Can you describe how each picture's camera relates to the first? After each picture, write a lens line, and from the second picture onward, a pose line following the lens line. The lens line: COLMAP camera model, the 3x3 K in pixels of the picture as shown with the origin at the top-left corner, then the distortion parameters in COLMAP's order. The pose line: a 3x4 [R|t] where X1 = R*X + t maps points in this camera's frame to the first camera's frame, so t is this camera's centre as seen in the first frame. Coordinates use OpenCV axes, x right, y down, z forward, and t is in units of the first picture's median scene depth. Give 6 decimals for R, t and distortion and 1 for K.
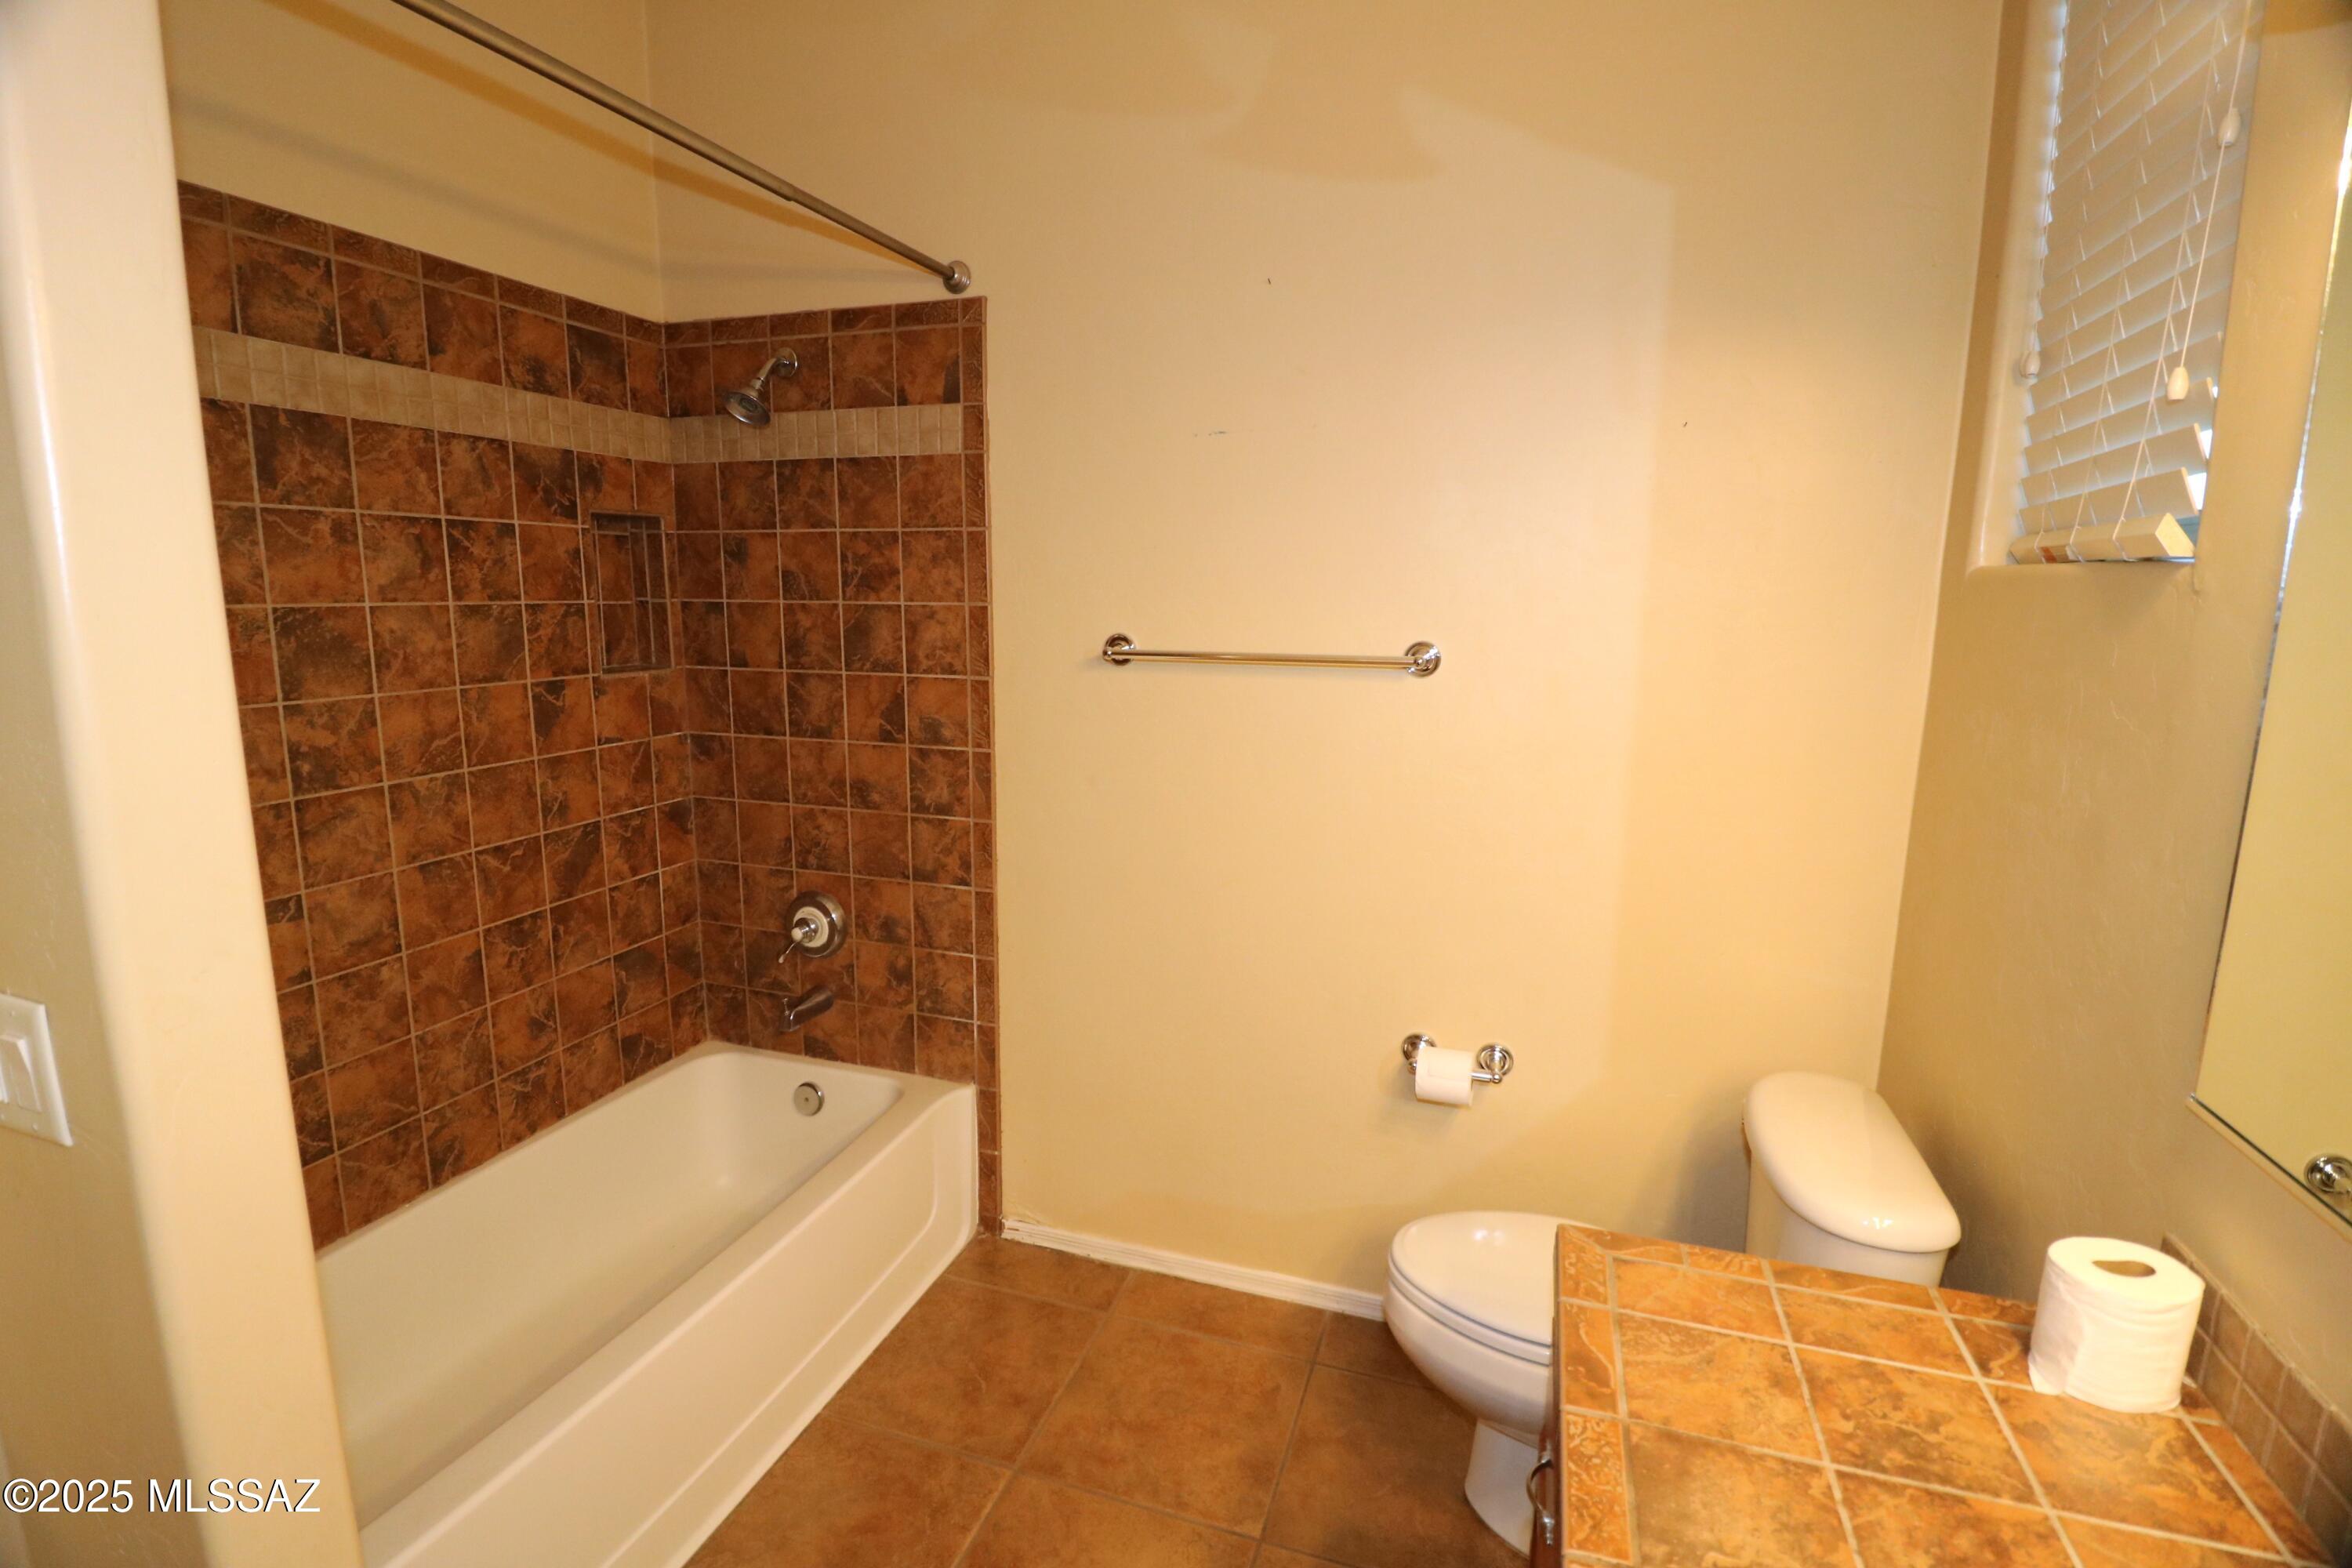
lens RADIAL K [[1088.4, 0, 1176.0], [0, 1088.4, 784.0], [0, 0, 1]] dist [-0.003341, -0.000408]
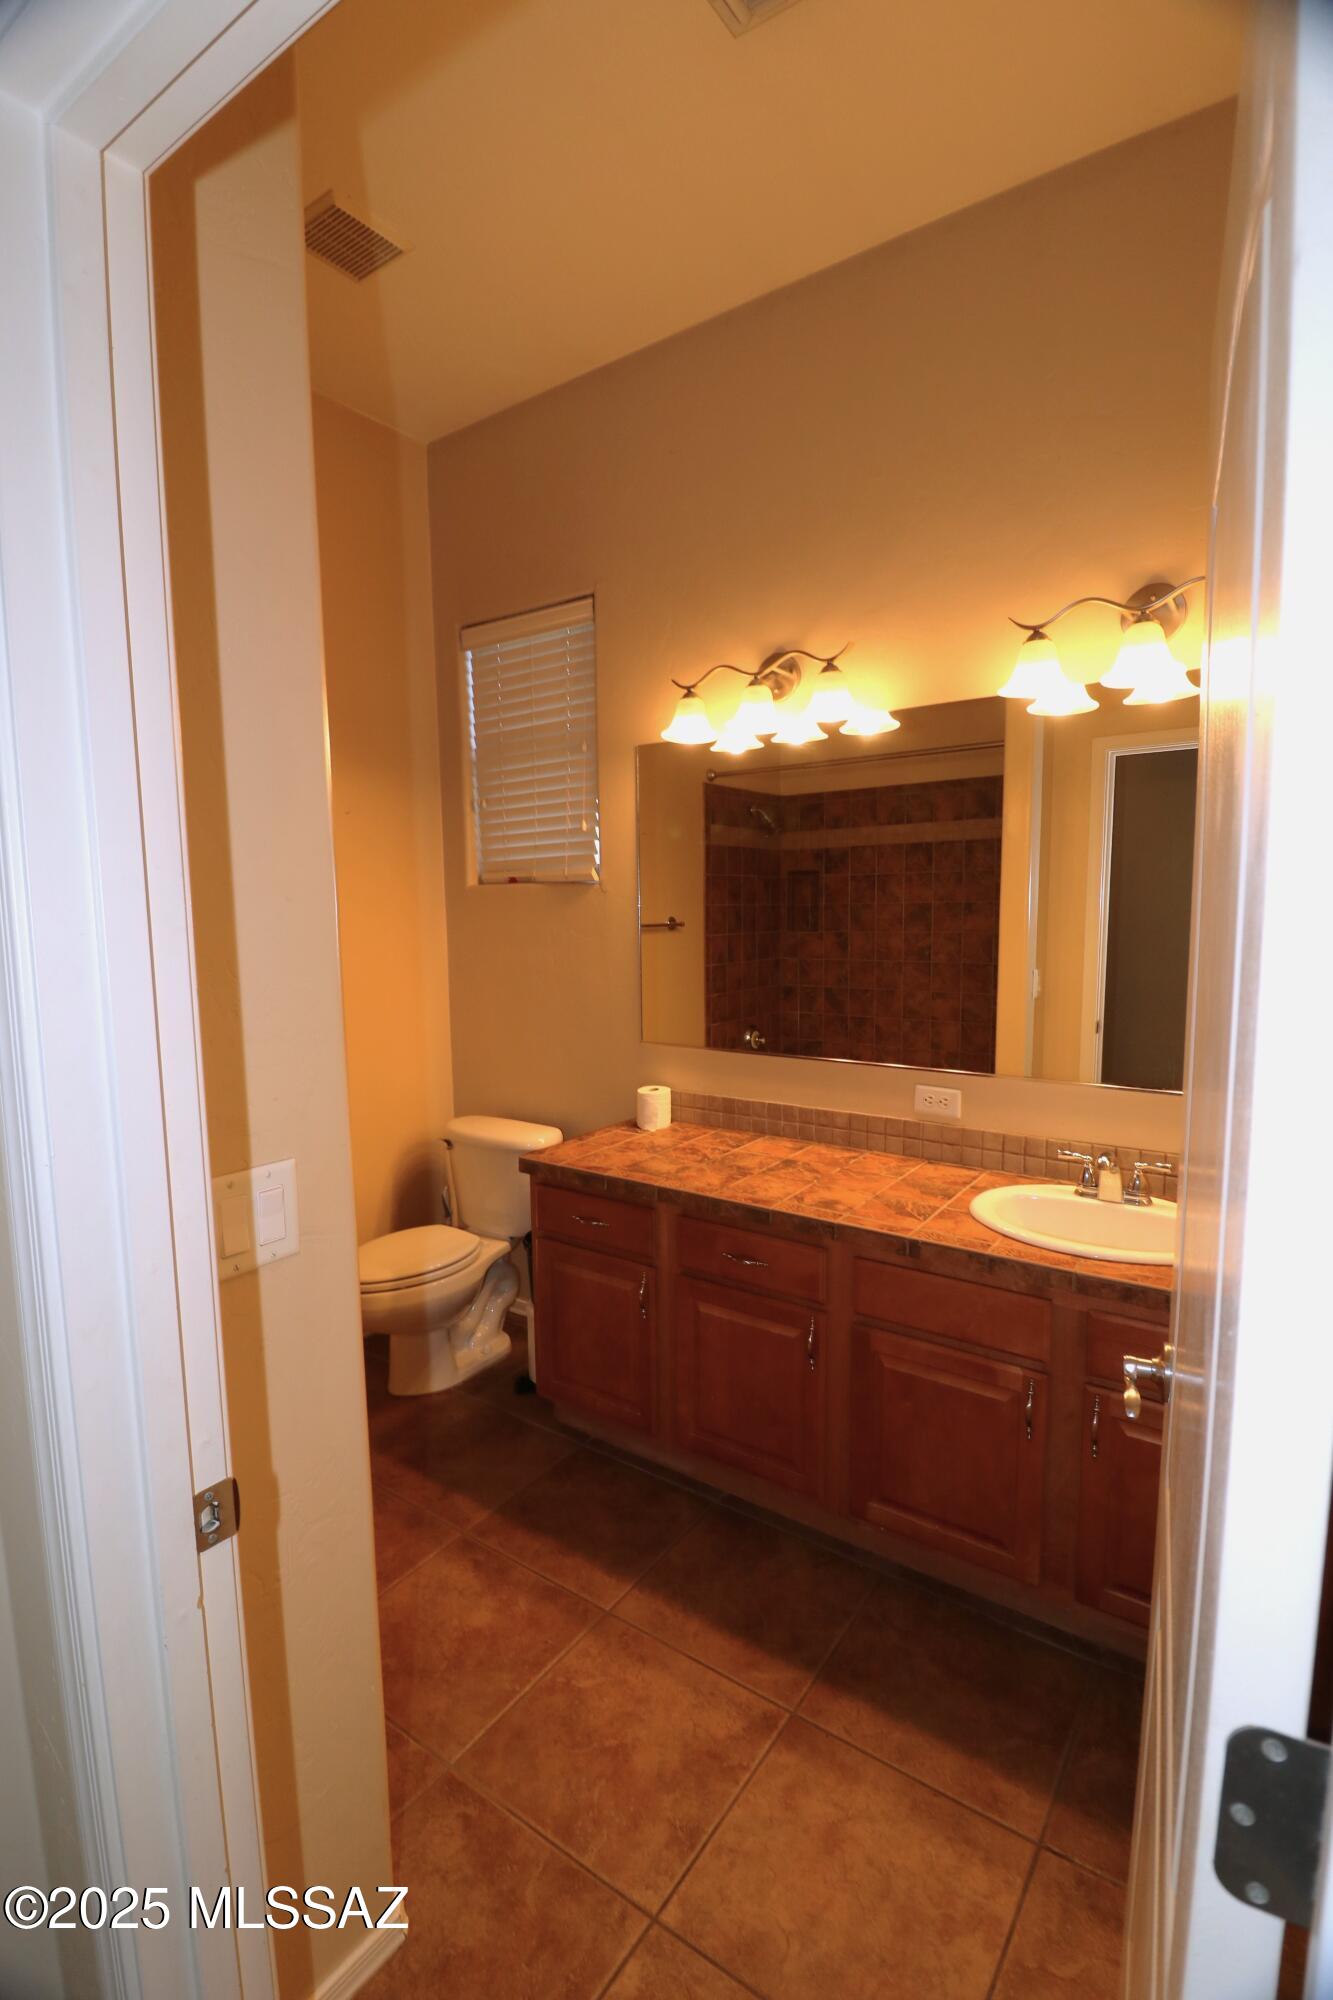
lens RADIAL K [[960.6, 0, 666.5], [0, 960.6, 1000.0], [0, 0, 1]] dist [0.000144, -0.000002]
pose [[0.307580, -0.117383, 0.944254, -1.715138], [0.198762, 0.978396, 0.056882, 0.013632], [-0.930531, 0.170186, 0.324266, -0.041123]]
